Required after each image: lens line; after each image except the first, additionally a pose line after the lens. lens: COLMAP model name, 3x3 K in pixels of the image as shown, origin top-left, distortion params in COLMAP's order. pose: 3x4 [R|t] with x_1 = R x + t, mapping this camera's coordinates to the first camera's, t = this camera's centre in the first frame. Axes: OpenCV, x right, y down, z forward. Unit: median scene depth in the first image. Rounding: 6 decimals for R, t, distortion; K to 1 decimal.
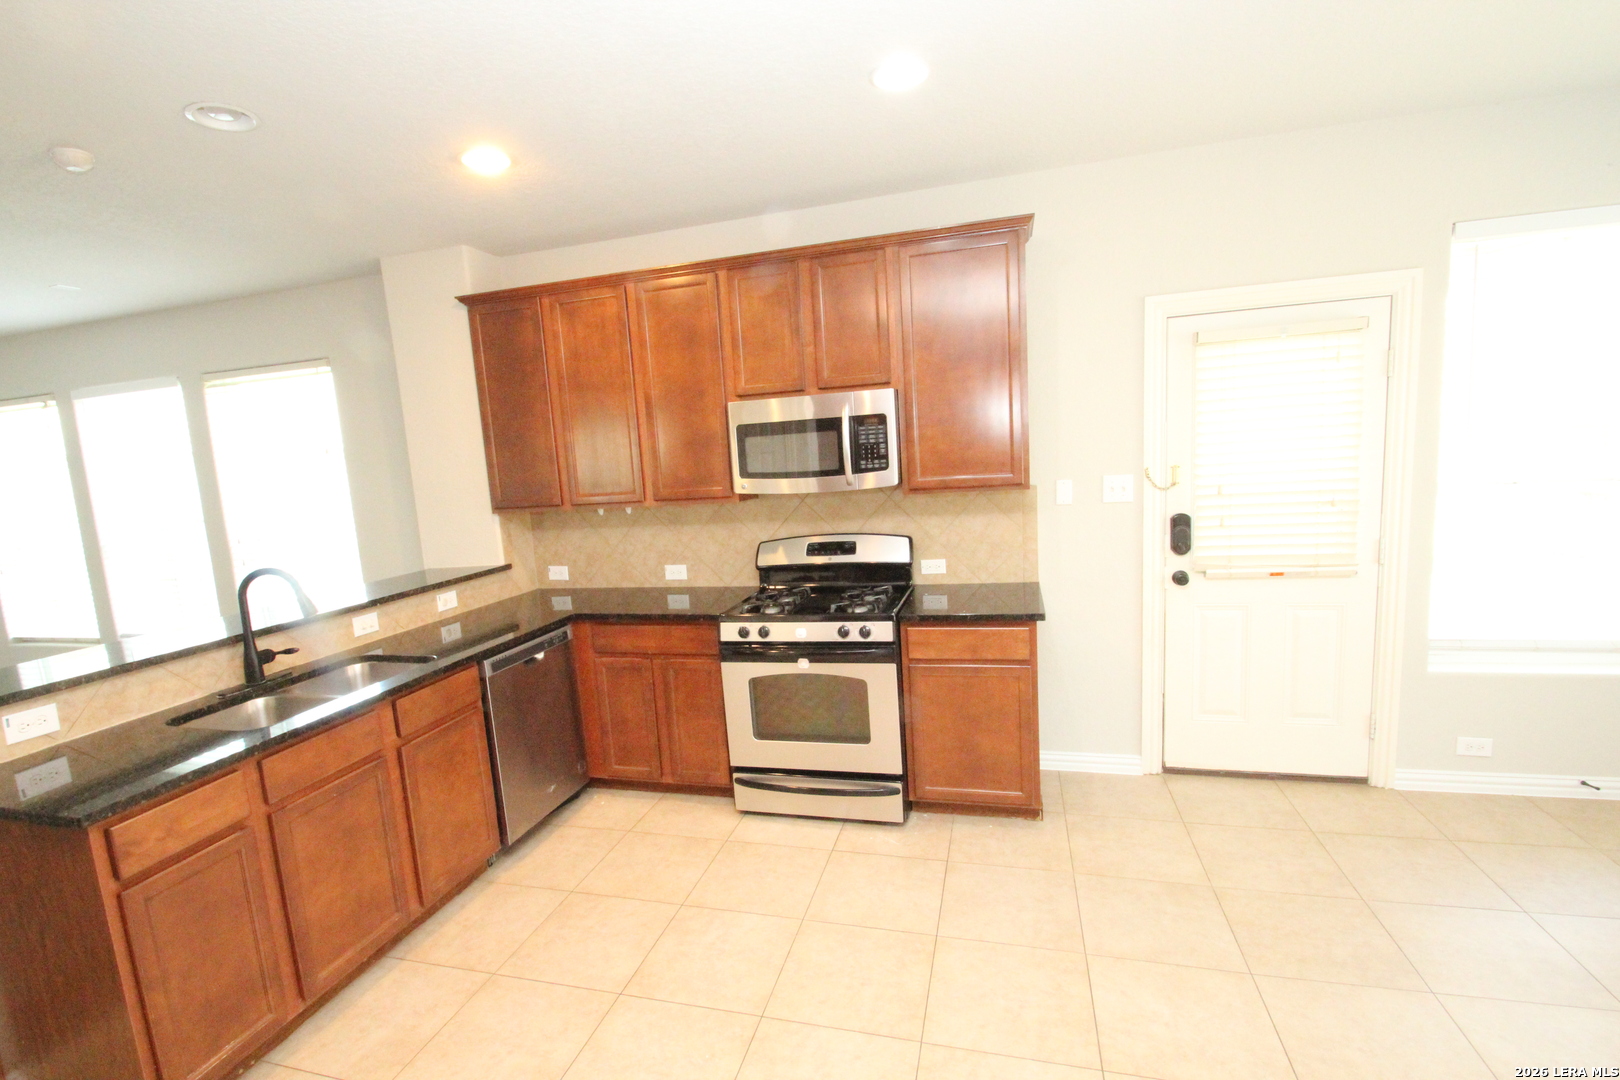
lens RADIAL K [[748.6, 0, 790.6], [0, 748.6, 560.0], [0, 0, 1]] dist [0.007413, -0.012305]
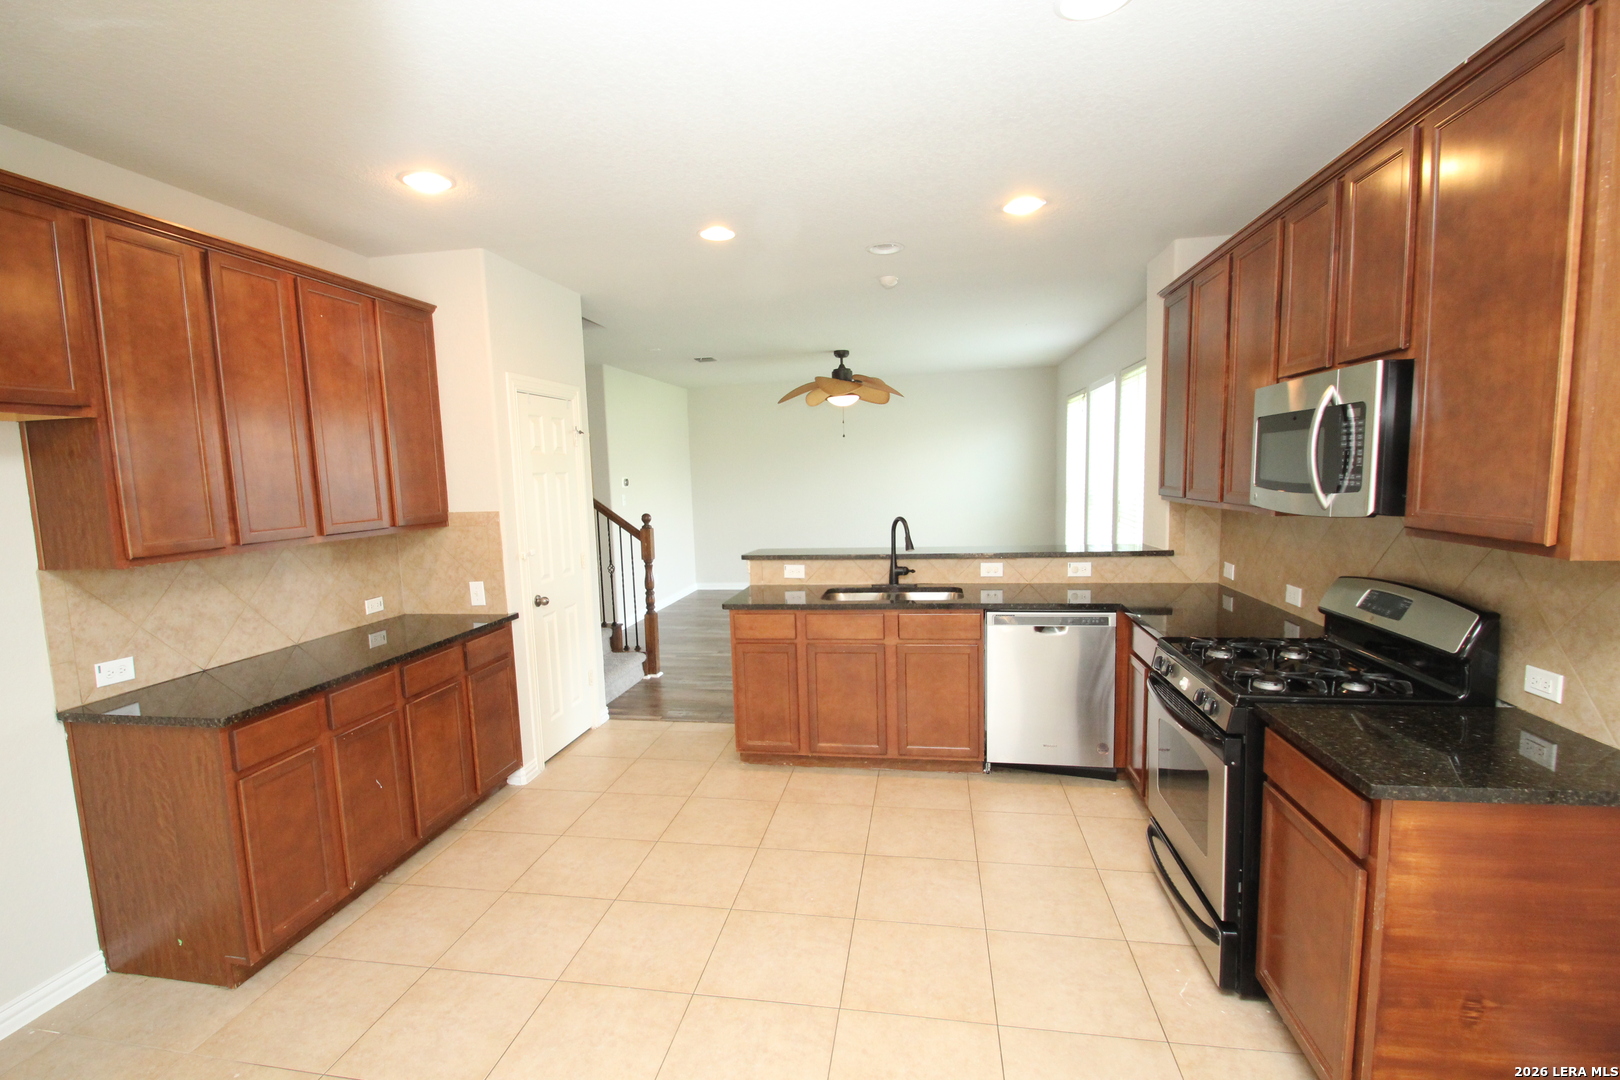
lens RADIAL K [[748.6, 0, 790.6], [0, 748.6, 560.0], [0, 0, 1]] dist [0.007413, -0.012305]
pose [[0.108027, 0.179510, -0.977807, 0.693128], [-0.120579, 0.978667, 0.166347, -0.109277], [0.986808, 0.099933, 0.127368, 0.445737]]
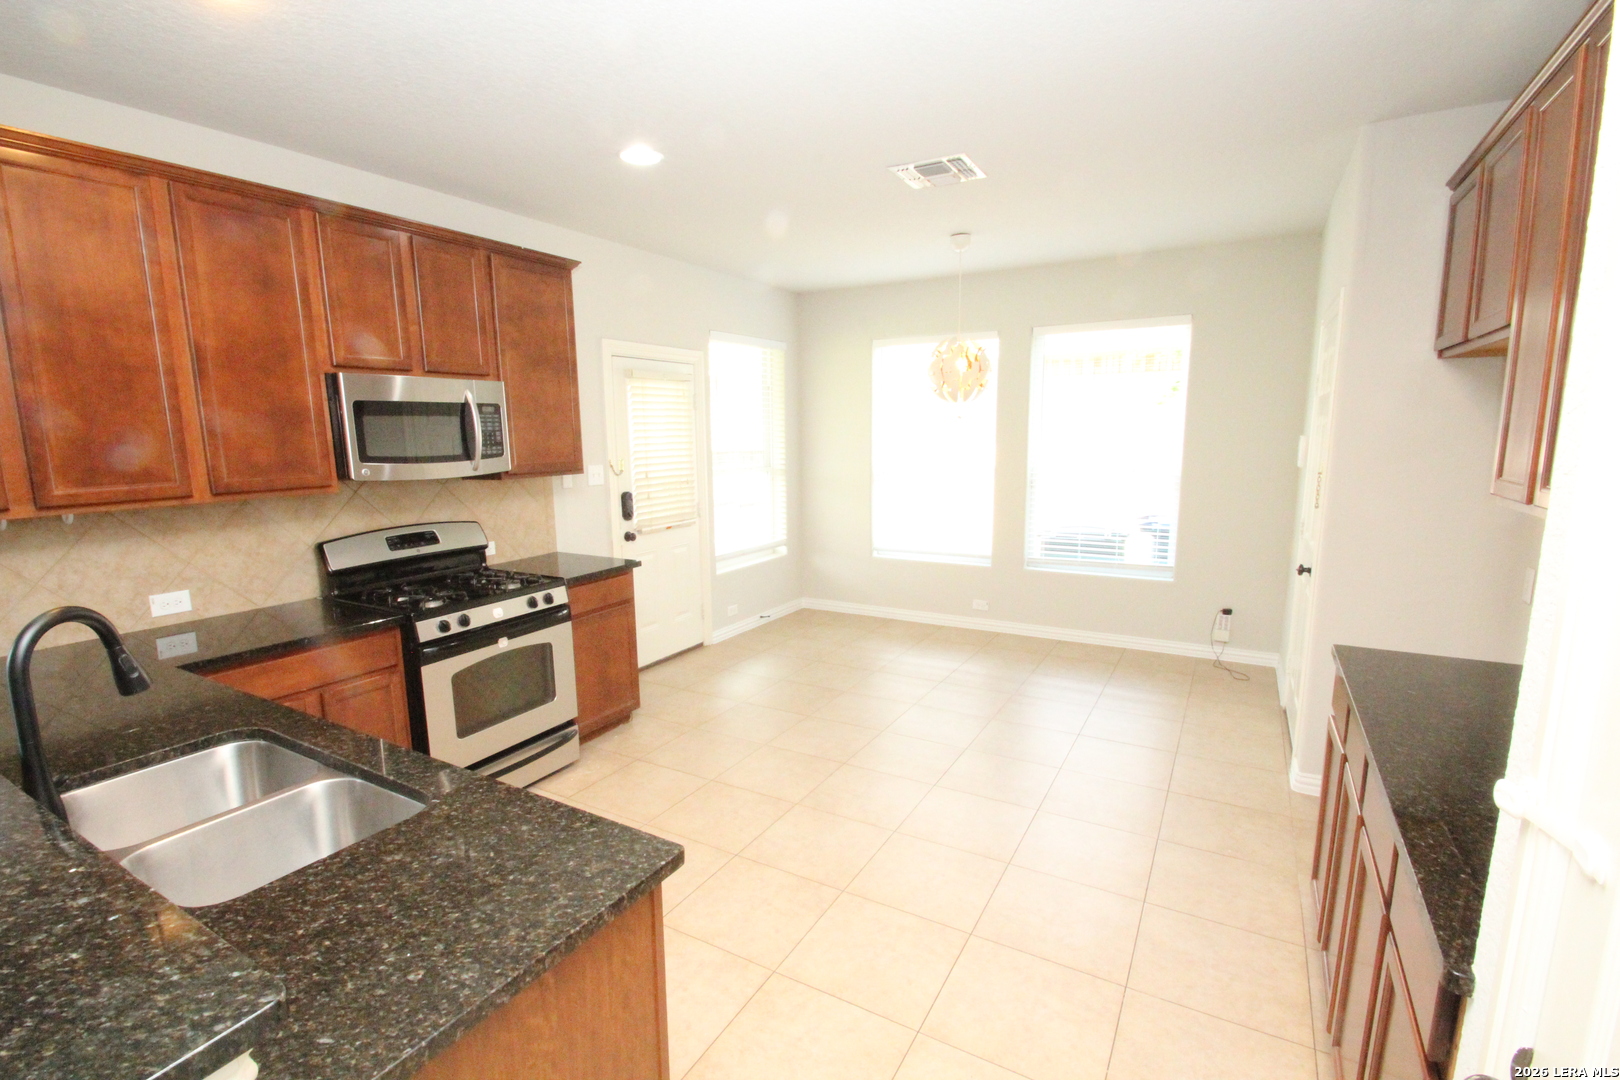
lens RADIAL K [[748.6, 0, 790.6], [0, 748.6, 560.0], [0, 0, 1]] dist [0.007413, -0.012305]
pose [[0.257033, -0.105923, 0.960580, -0.813485], [0.138588, 0.987741, 0.071835, 0.008179], [-0.956414, 0.114660, 0.268562, 0.324694]]
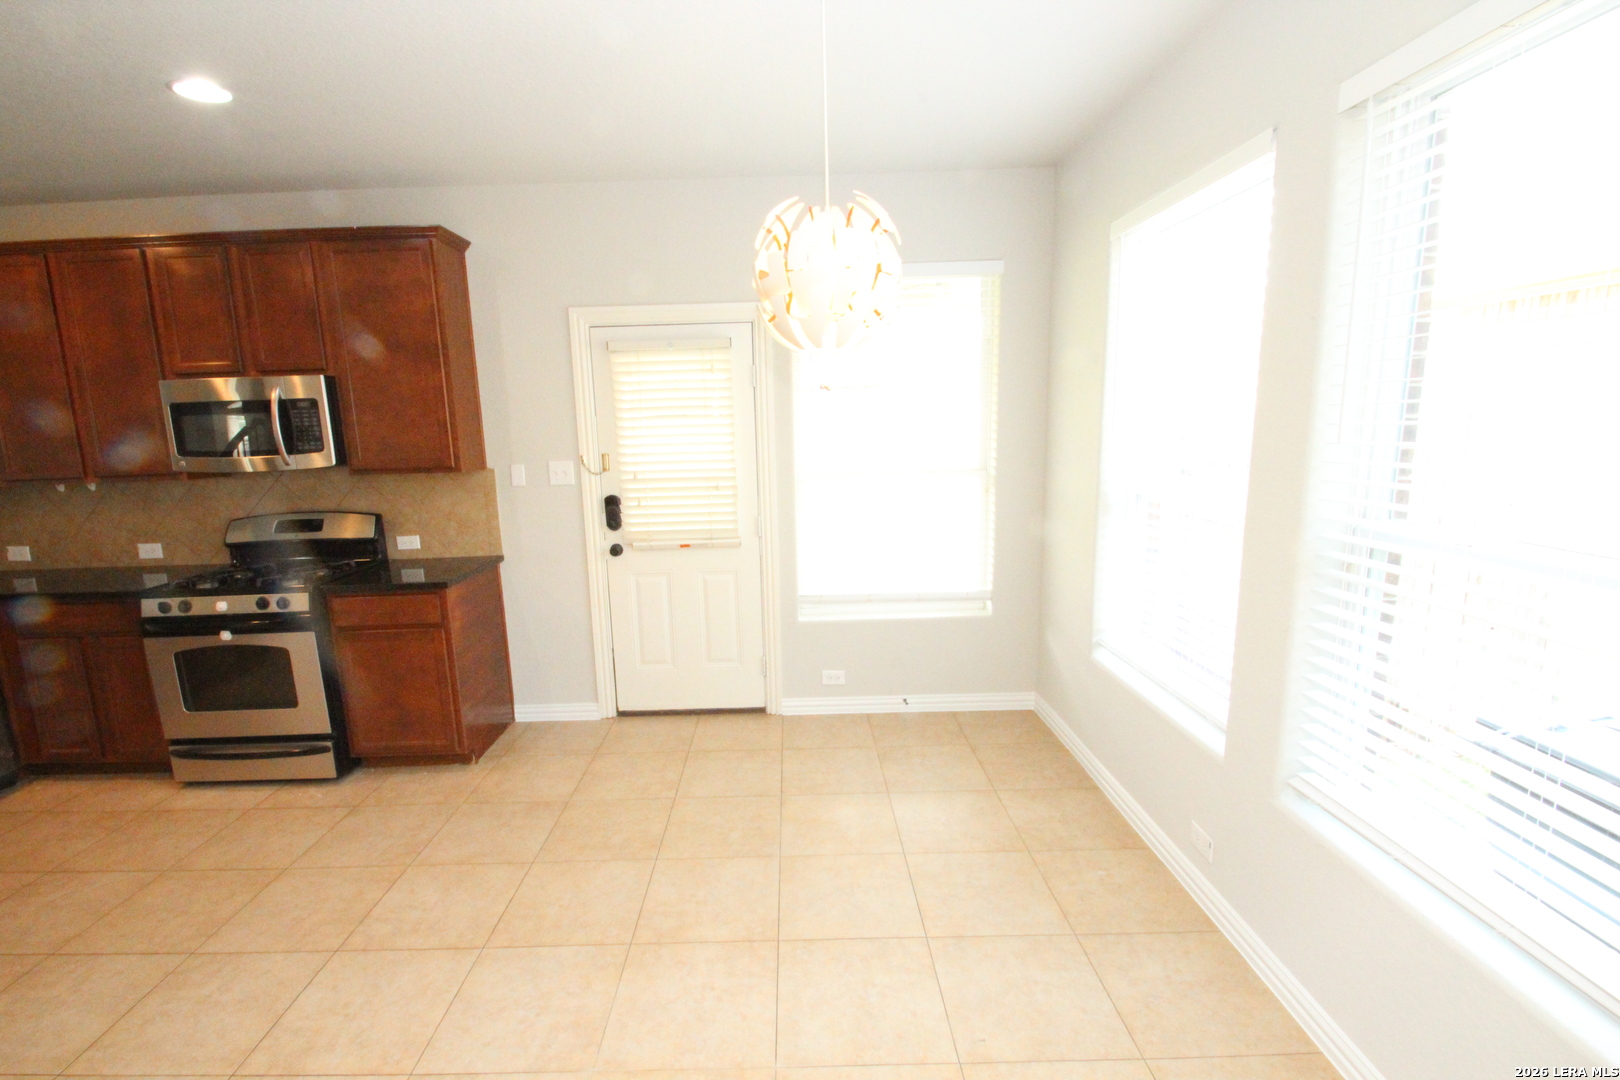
lens RADIAL K [[748.6, 0, 790.6], [0, 748.6, 560.0], [0, 0, 1]] dist [0.007413, -0.012305]
pose [[0.960152, -0.014379, 0.279107, 0.462316], [0.007840, 0.999668, 0.024530, 0.013195], [-0.279367, -0.021365, 0.959947, -0.210587]]
